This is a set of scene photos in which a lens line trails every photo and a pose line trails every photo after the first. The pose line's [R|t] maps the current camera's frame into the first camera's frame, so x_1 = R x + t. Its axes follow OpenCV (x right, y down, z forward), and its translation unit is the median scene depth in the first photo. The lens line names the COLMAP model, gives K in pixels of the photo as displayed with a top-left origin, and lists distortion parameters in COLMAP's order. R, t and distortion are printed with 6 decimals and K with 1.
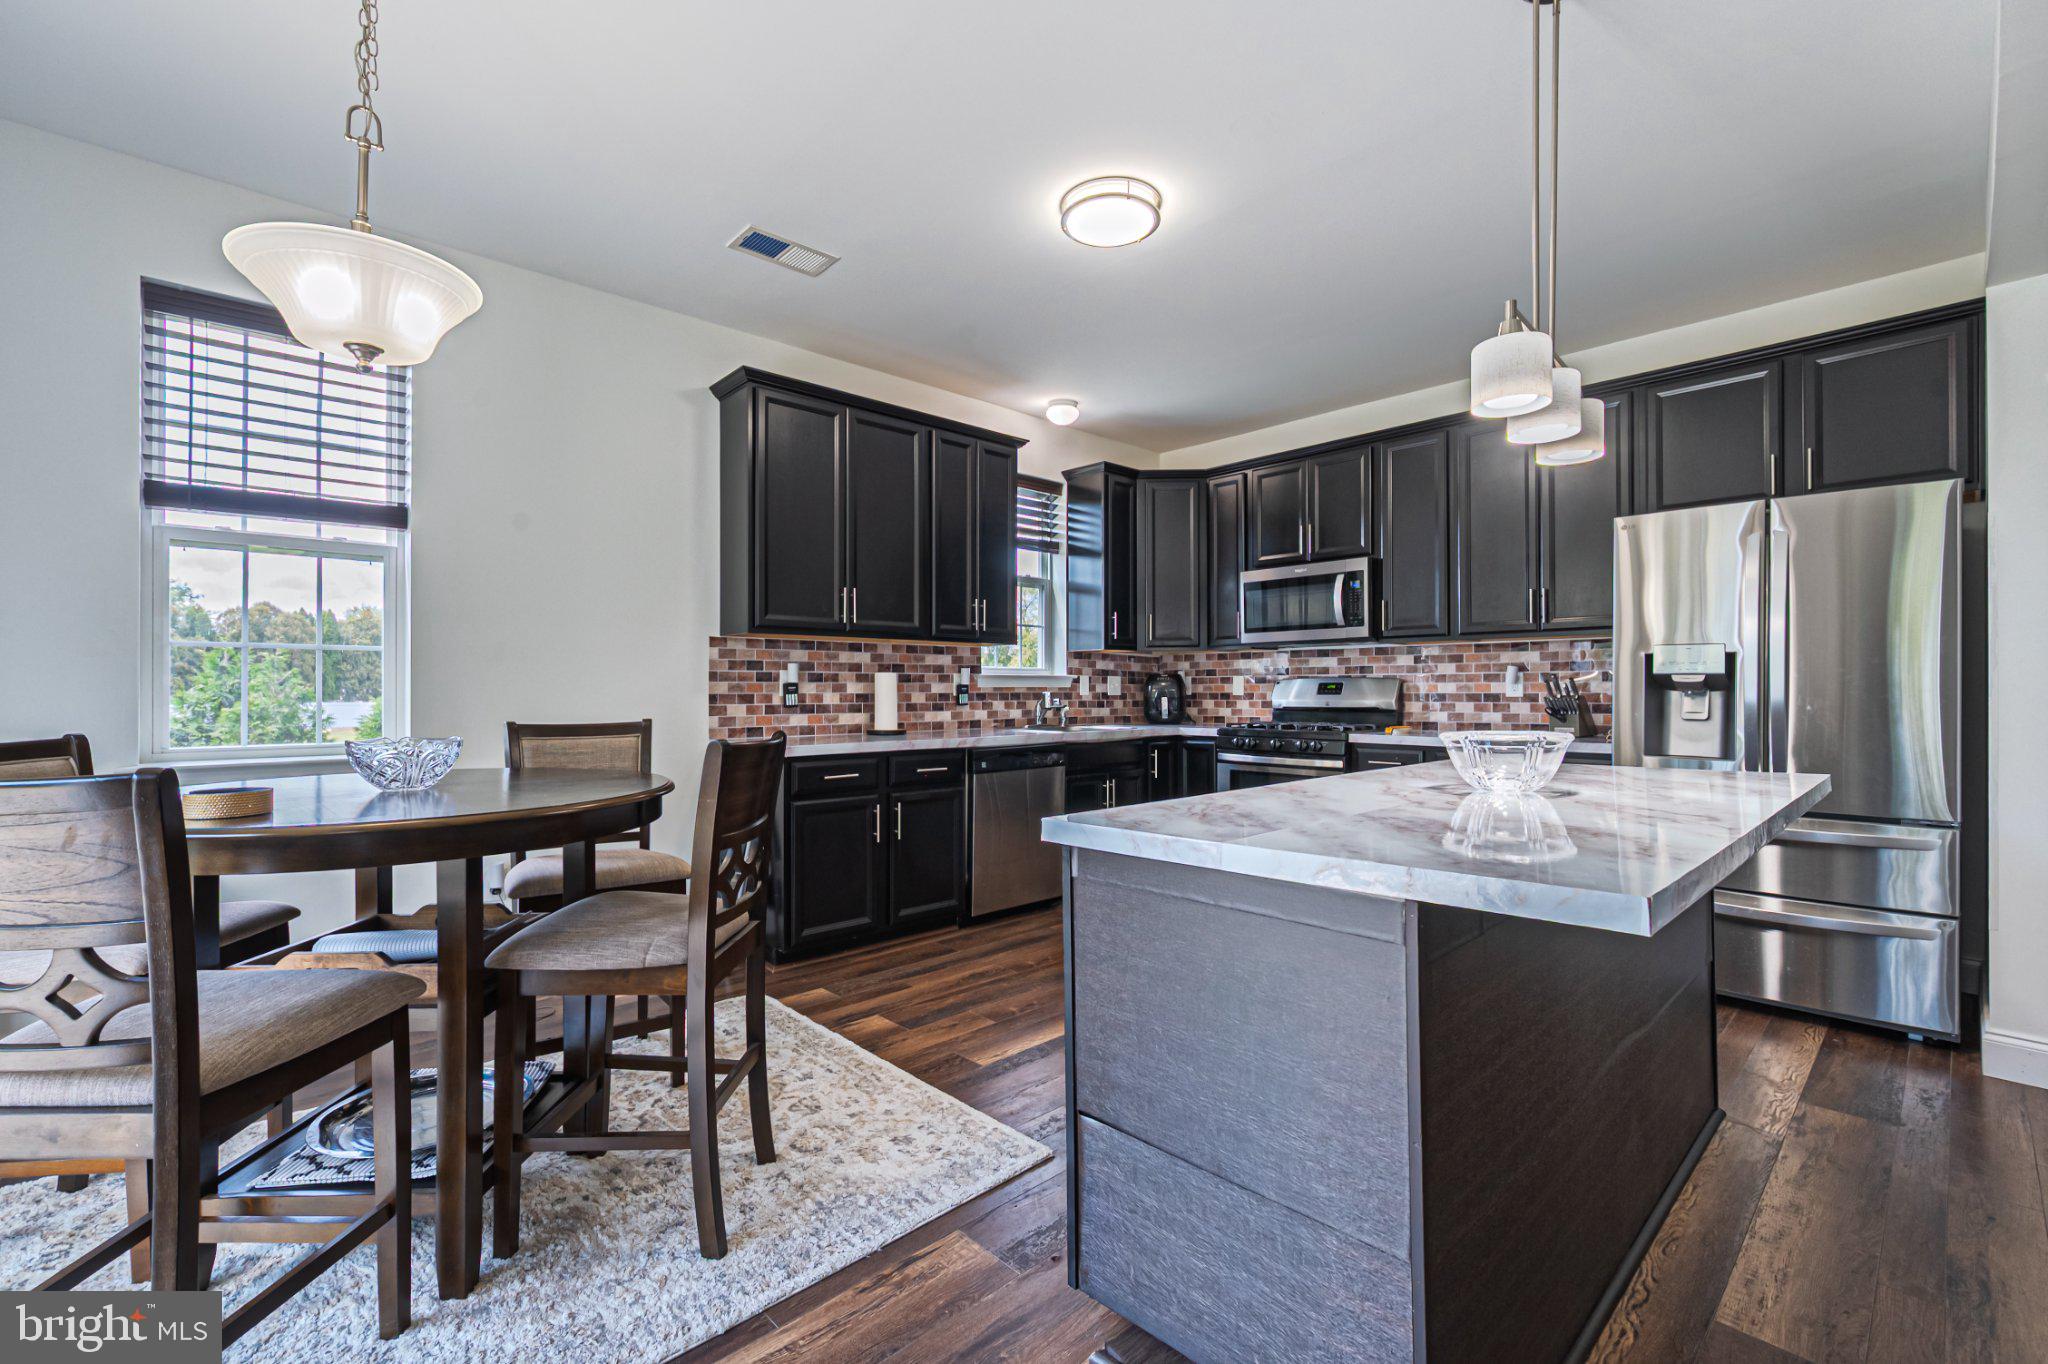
lens RADIAL K [[881.8, 0, 1020.3], [0, 881.8, 688.1], [0, 0, 1]] dist [-0.000814, -0.000147]
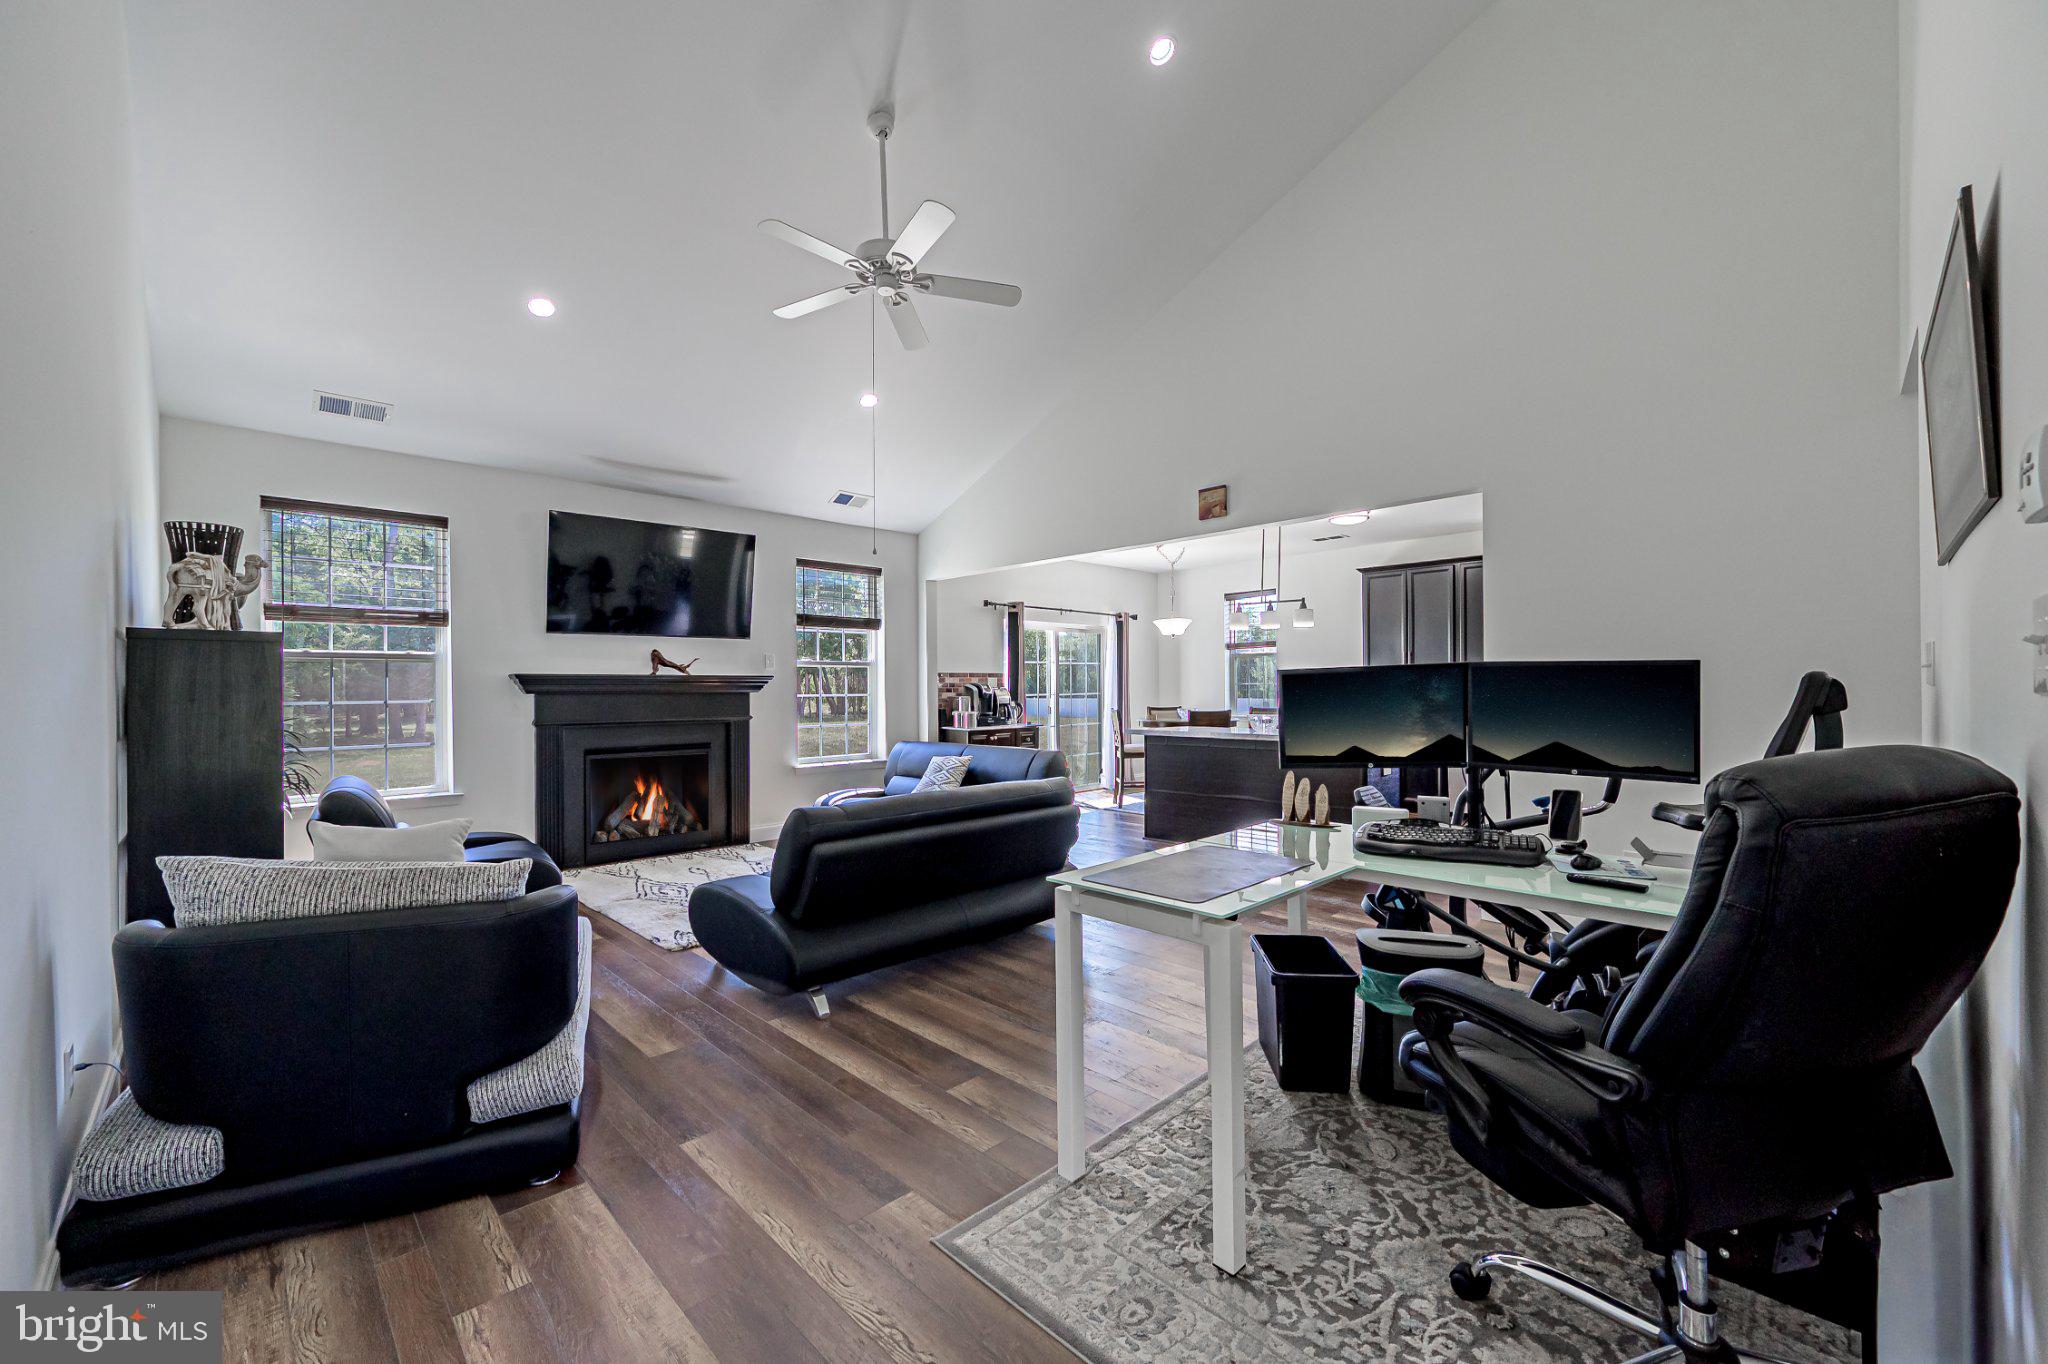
lens RADIAL K [[804.3, 0, 1020.8], [0, 804.3, 684.4], [0, 0, 1]] dist [-0.001562, -0.000154]
pose [[0.027374, -0.002504, -0.999622, 1.496114], [0.012007, 0.999926, -0.002176, -0.029789], [0.999553, -0.011943, 0.027402, -0.017472]]
